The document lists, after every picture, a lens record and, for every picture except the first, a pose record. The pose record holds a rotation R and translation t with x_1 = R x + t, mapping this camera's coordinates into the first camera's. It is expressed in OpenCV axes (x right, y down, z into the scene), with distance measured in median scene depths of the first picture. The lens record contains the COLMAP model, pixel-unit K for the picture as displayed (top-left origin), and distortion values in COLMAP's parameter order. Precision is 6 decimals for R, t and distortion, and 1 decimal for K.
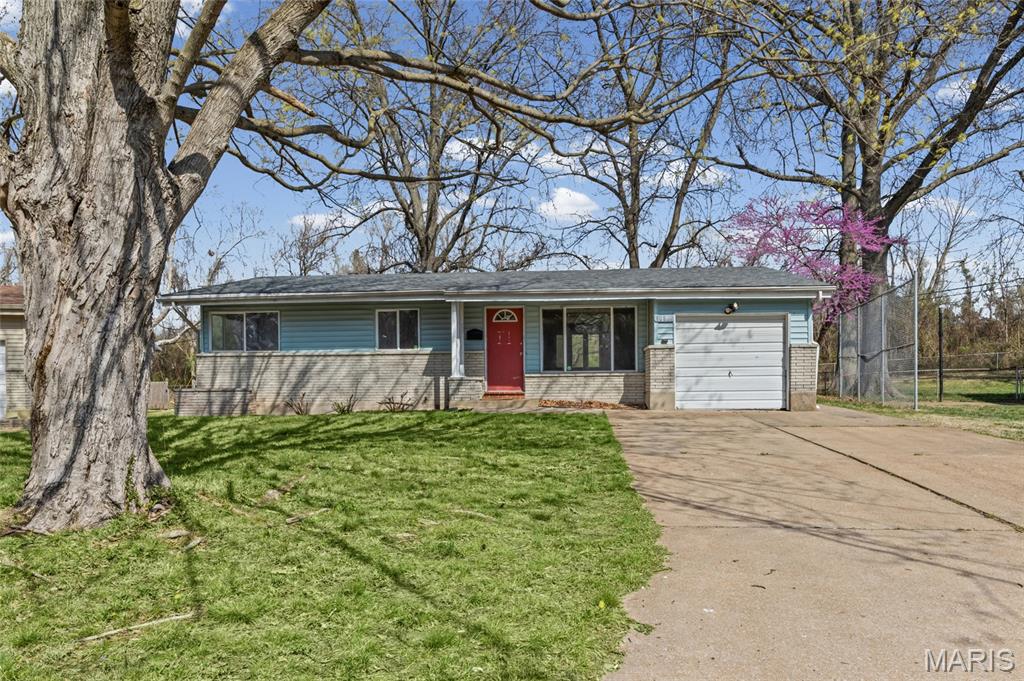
lens RADIAL K [[771.9, 0, 511.8], [0, 771.9, 344.8], [0, 0, 1]] dist [-0.005008, -0.004017]
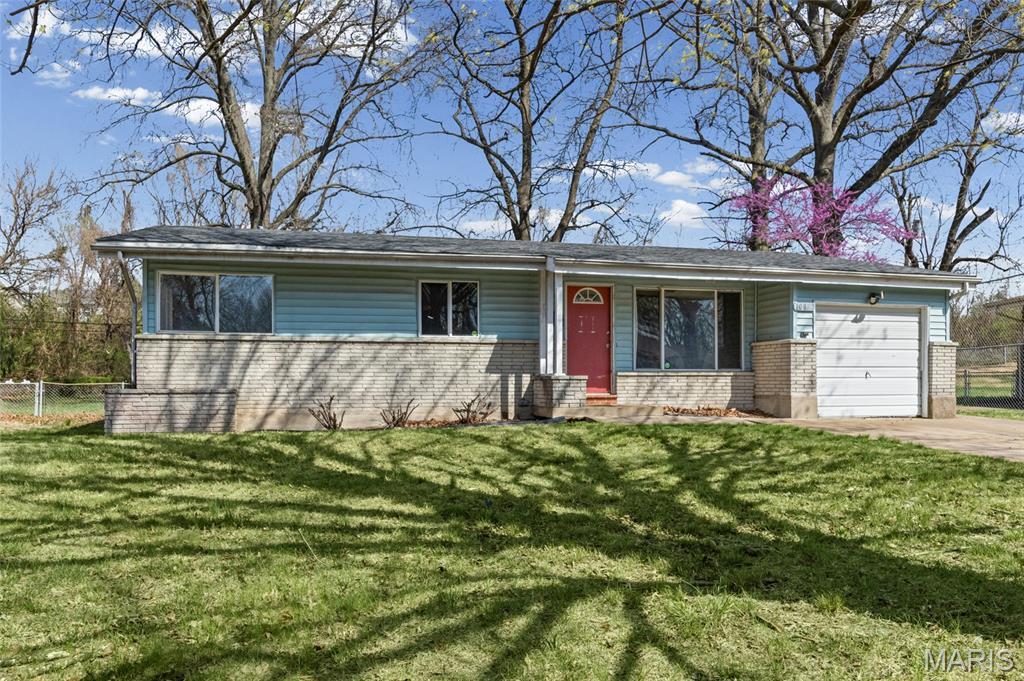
lens RADIAL K [[842.0, 0, 512.1], [0, 842.0, 337.7], [0, 0, 1]] dist [-0.003571, 0.000966]
pose [[0.939156, 0.025158, 0.342569, -0.369256], [-0.025441, 0.999670, -0.003669, 0.009103], [-0.342548, -0.005269, 0.939486, 0.244947]]
